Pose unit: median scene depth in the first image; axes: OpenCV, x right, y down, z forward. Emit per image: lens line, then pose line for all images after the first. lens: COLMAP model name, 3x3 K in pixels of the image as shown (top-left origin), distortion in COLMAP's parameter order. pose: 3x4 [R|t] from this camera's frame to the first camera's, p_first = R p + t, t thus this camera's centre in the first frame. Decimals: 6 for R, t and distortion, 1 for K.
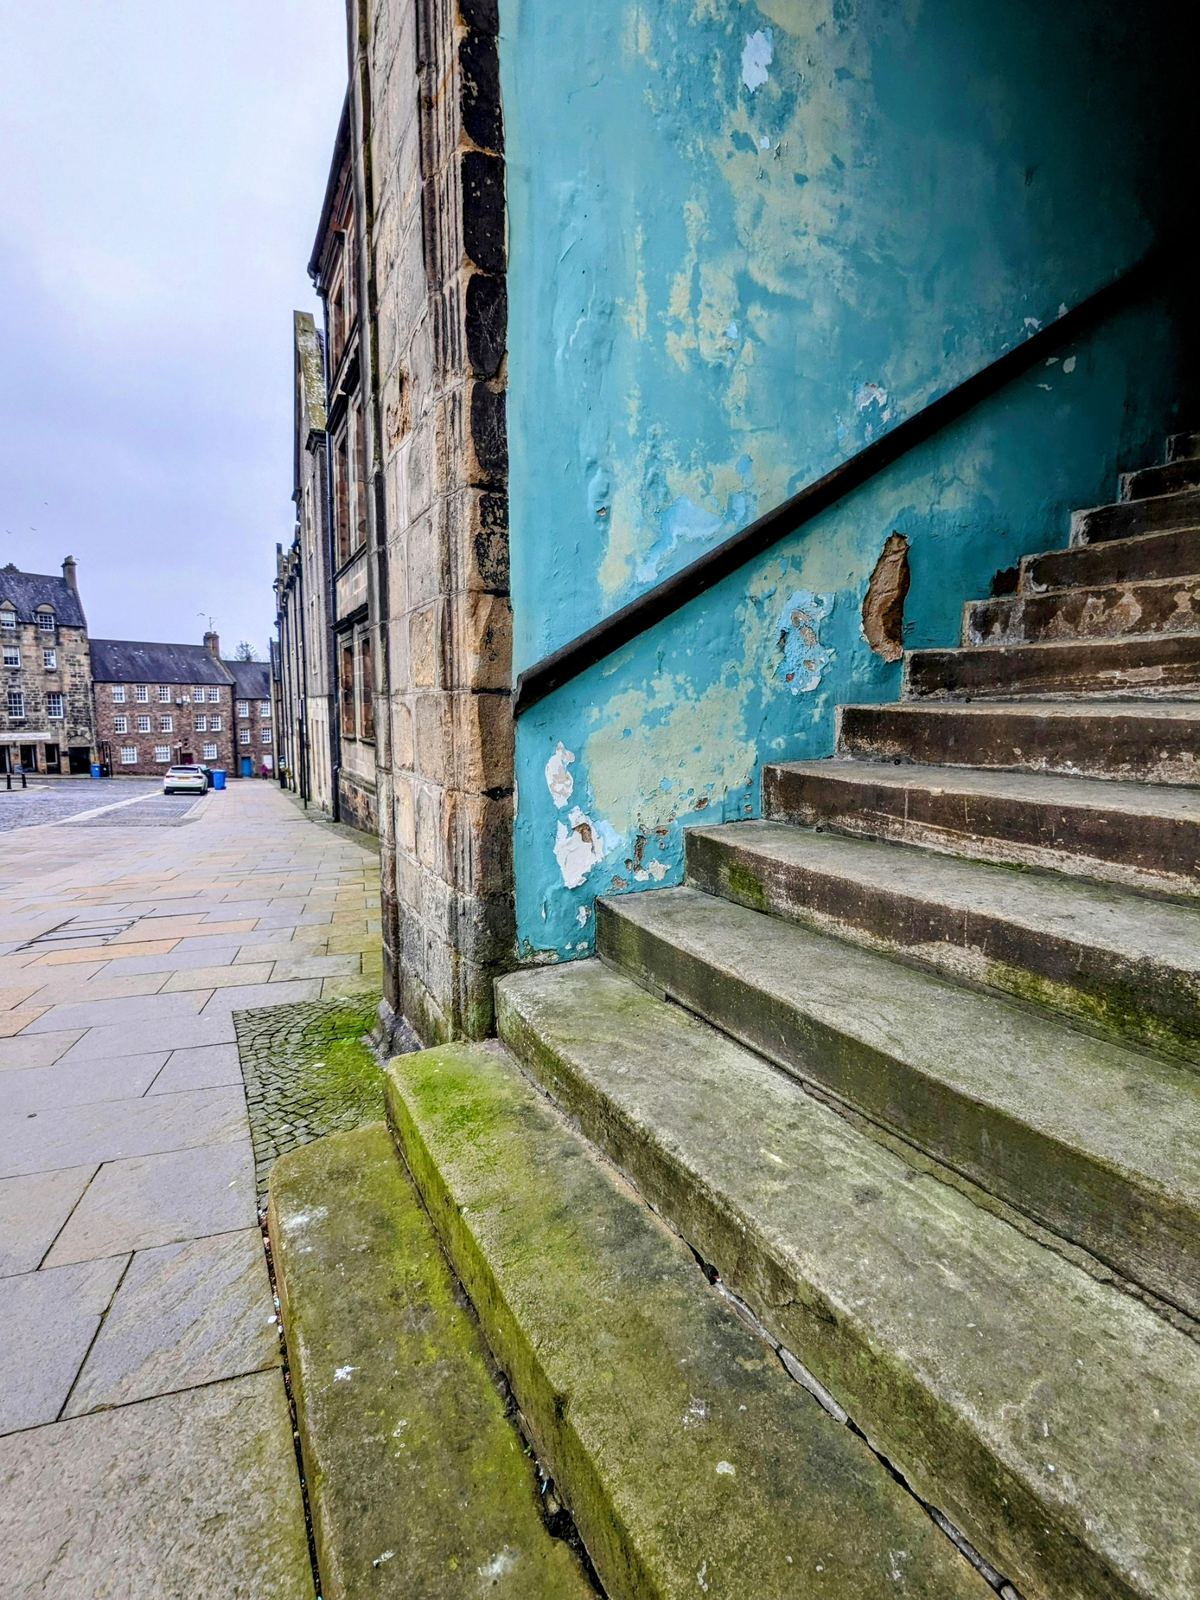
lens RADIAL K [[759.9, 0, 605.9], [0, 759.9, 803.7], [0, 0, 1]] dist [-0.006642, 0.004520]
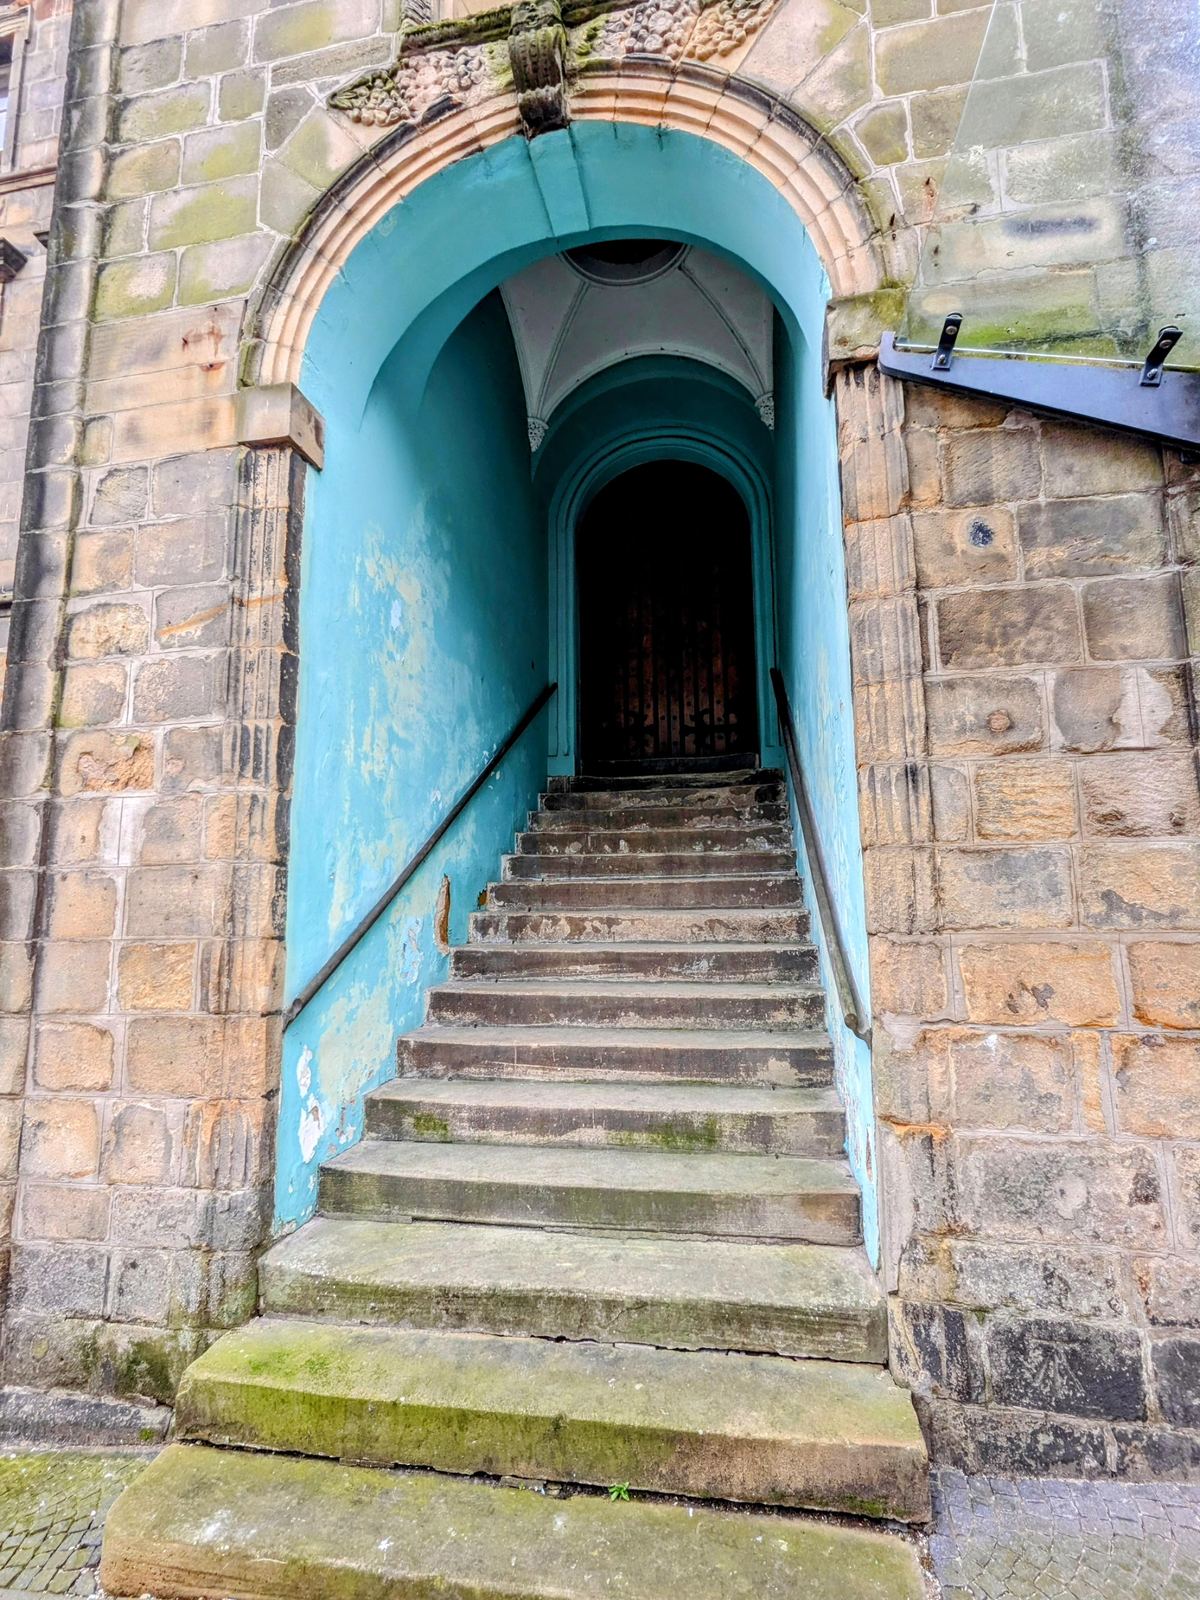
lens RADIAL K [[759.9, 0, 601.7], [0, 759.9, 799.5], [0, 0, 1]] dist [-0.006642, 0.004520]
pose [[0.617376, 0.106200, 0.779466, -0.859784], [0.113981, 0.968314, -0.222208, -0.149959], [-0.778367, 0.226031, 0.585709, -0.291420]]
